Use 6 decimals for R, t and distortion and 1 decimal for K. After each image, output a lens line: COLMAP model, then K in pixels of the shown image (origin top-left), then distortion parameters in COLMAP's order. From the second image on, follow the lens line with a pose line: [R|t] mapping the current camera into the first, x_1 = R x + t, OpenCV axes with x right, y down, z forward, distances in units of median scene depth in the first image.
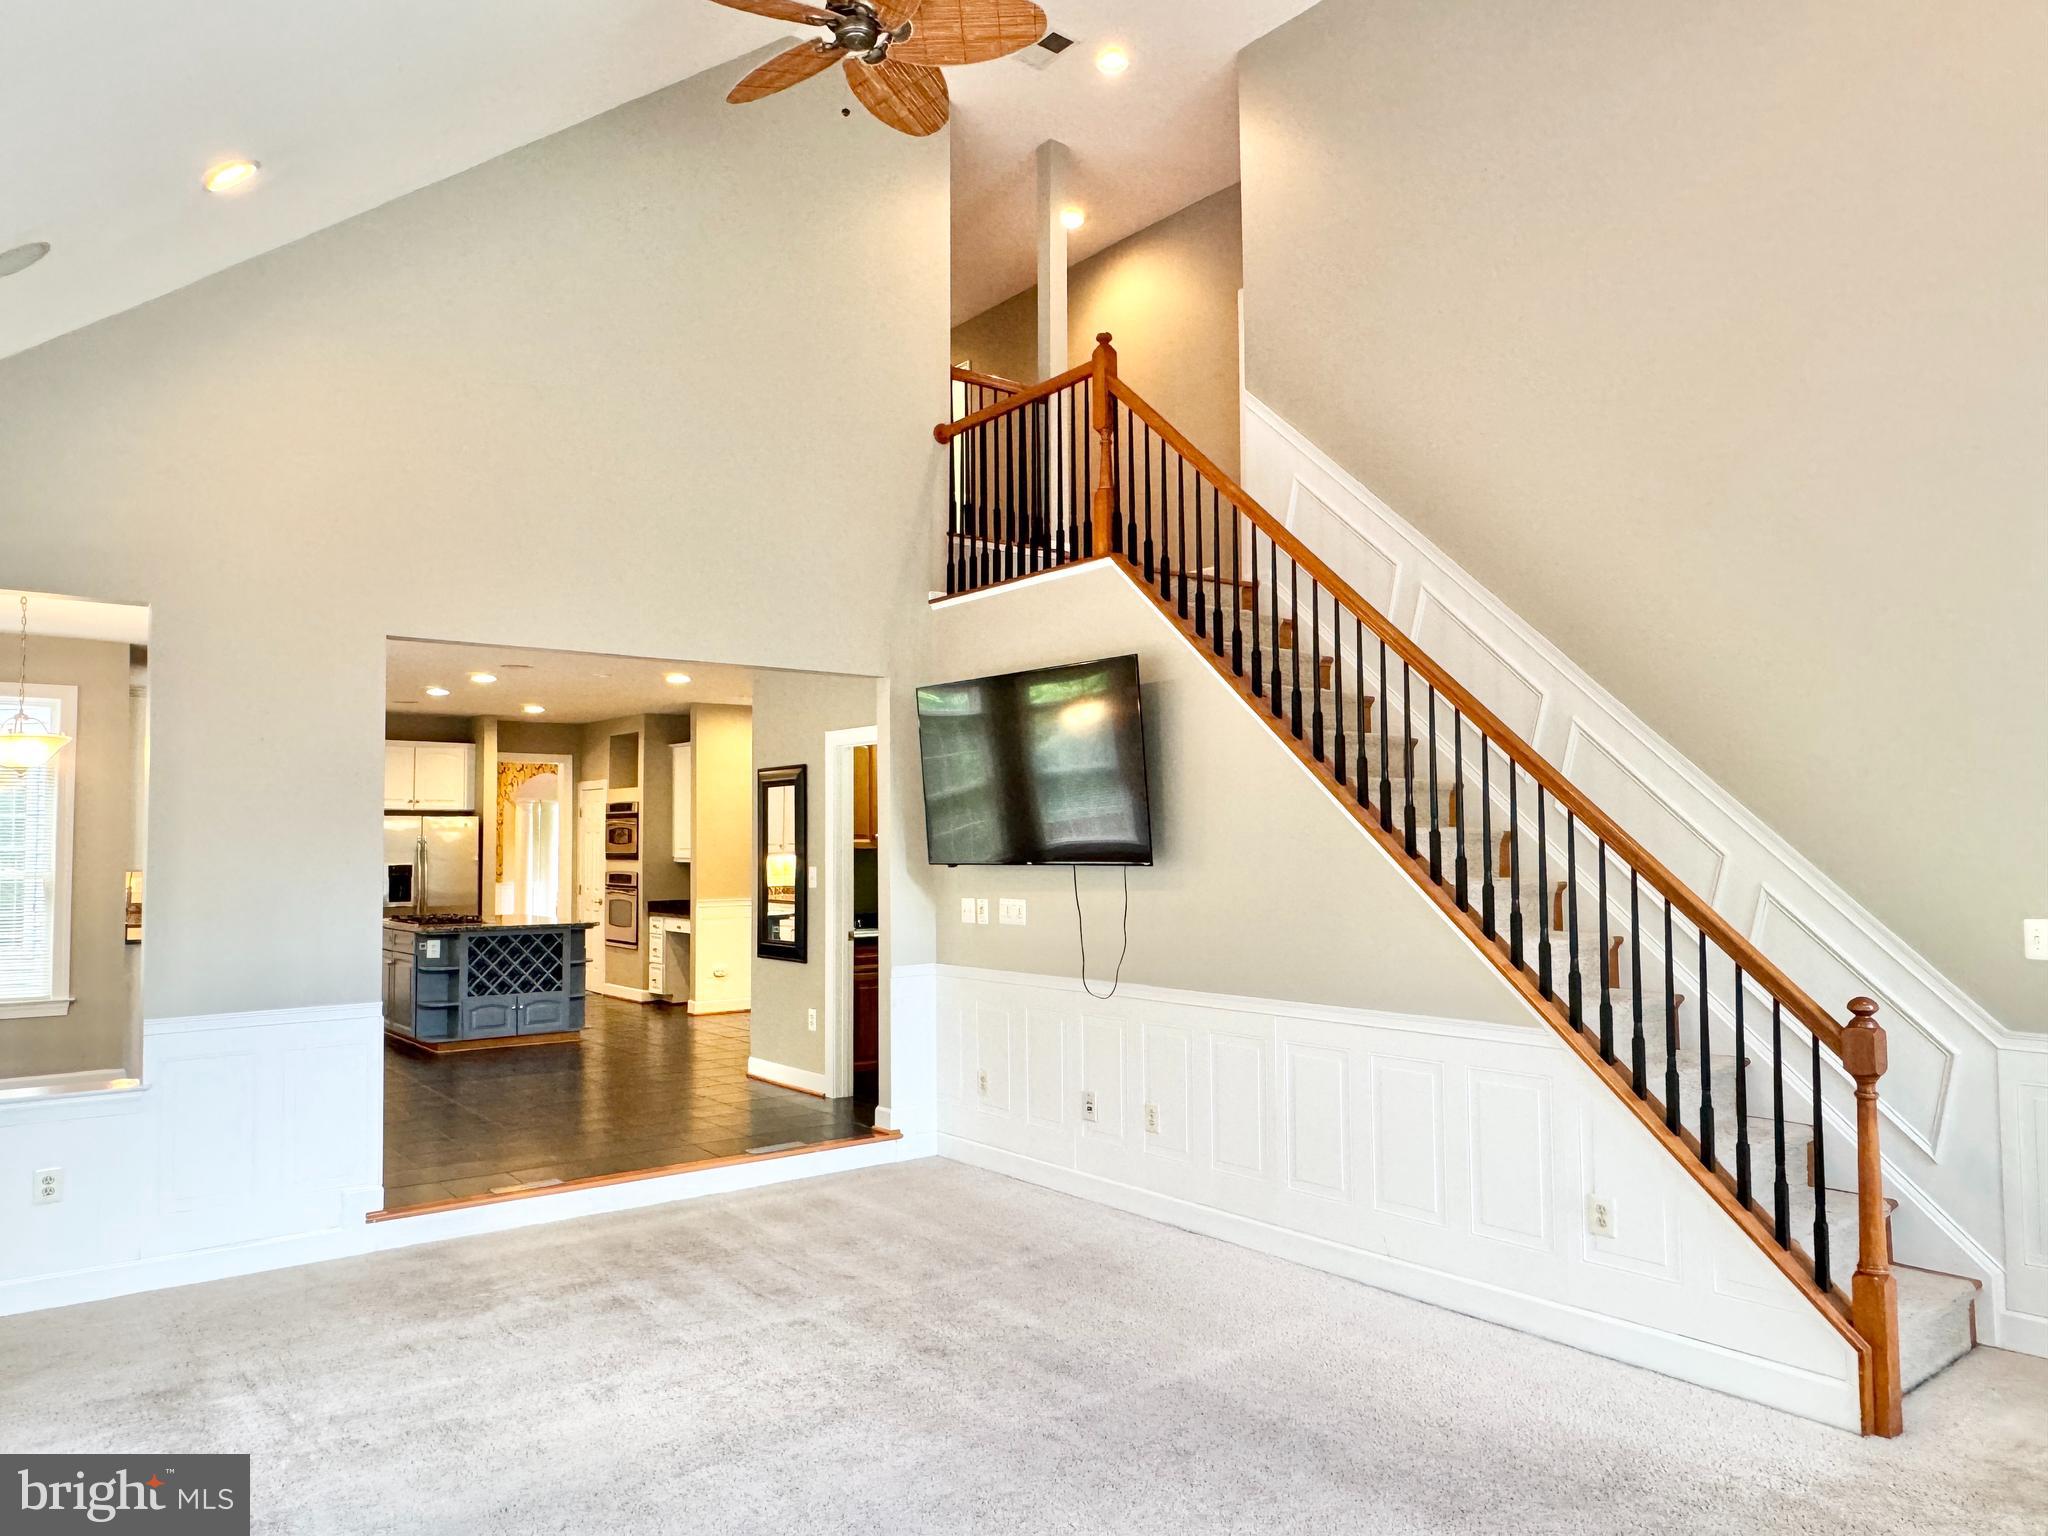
lens RADIAL K [[1387.7, 0, 1024.0], [0, 1387.7, 768.0], [0, 0, 1]] dist [-0.000241, 0.003777]
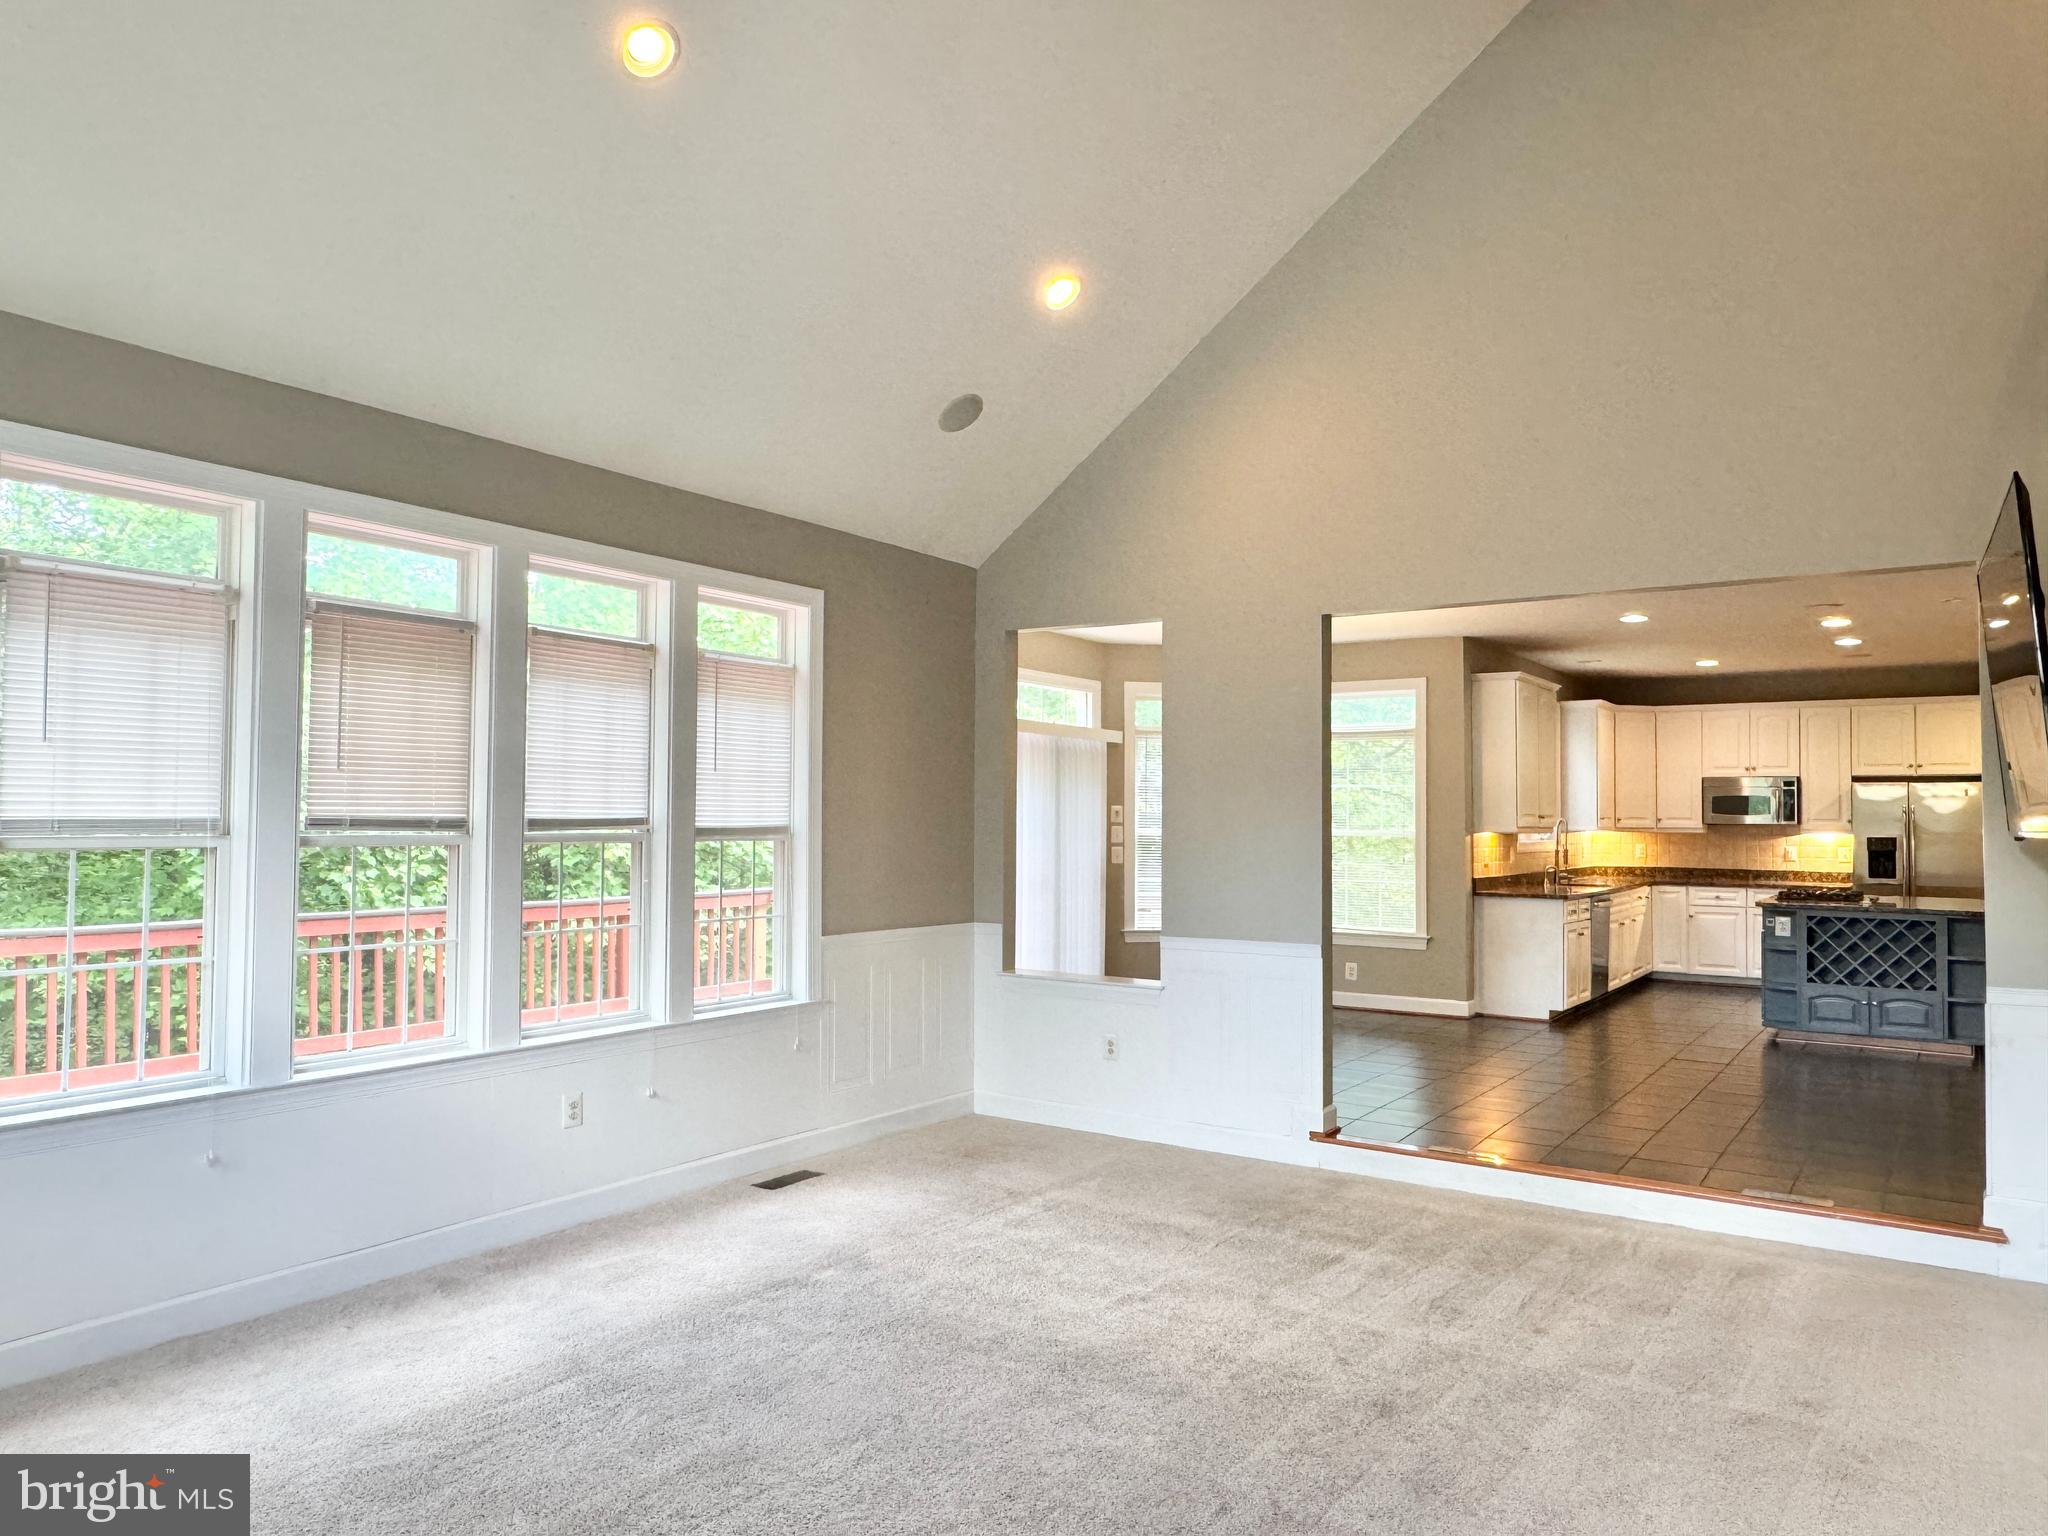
lens RADIAL K [[1387.7, 0, 1024.0], [0, 1387.7, 768.0], [0, 0, 1]] dist [-0.000241, 0.003777]
pose [[0.300654, -0.025894, -0.953382, 0.514058], [0.042156, 0.999015, -0.013839, 0.030162], [0.952801, -0.036030, 0.301449, 0.427157]]
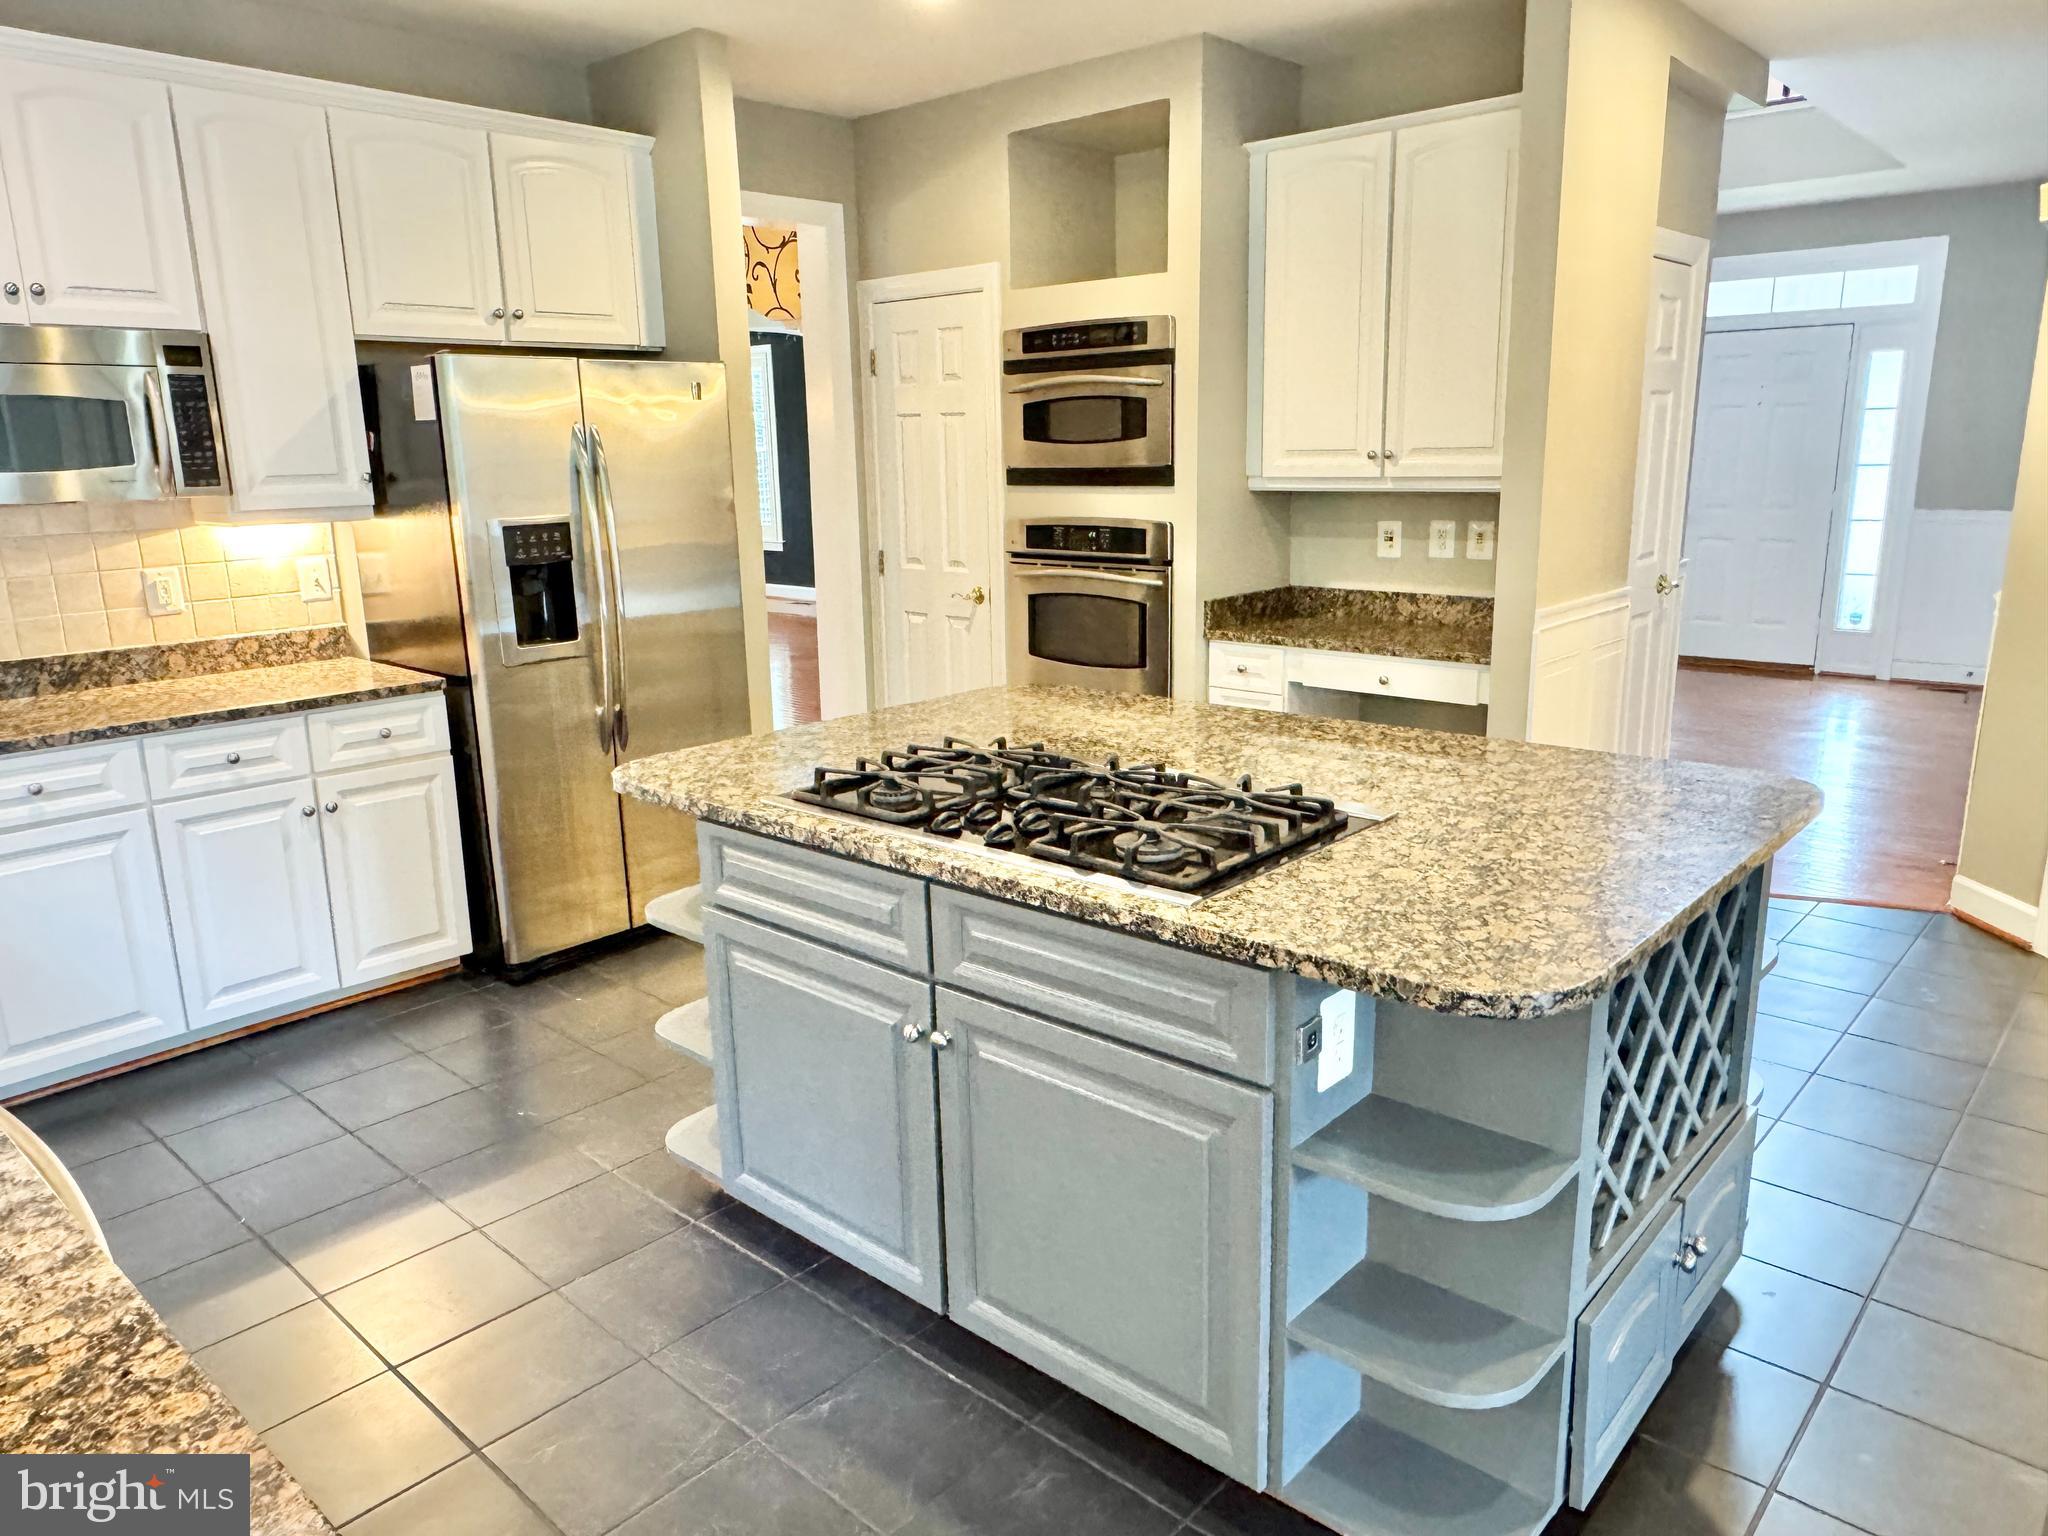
lens RADIAL K [[1387.7, 0, 1024.0], [0, 1387.7, 768.0], [0, 0, 1]] dist [-0.000241, 0.003777]
pose [[0.985575, -0.056935, 0.159372, -0.839370], [0.011051, 0.961352, 0.275101, 0.083481], [-0.168875, -0.269371, 0.948114, 1.434641]]
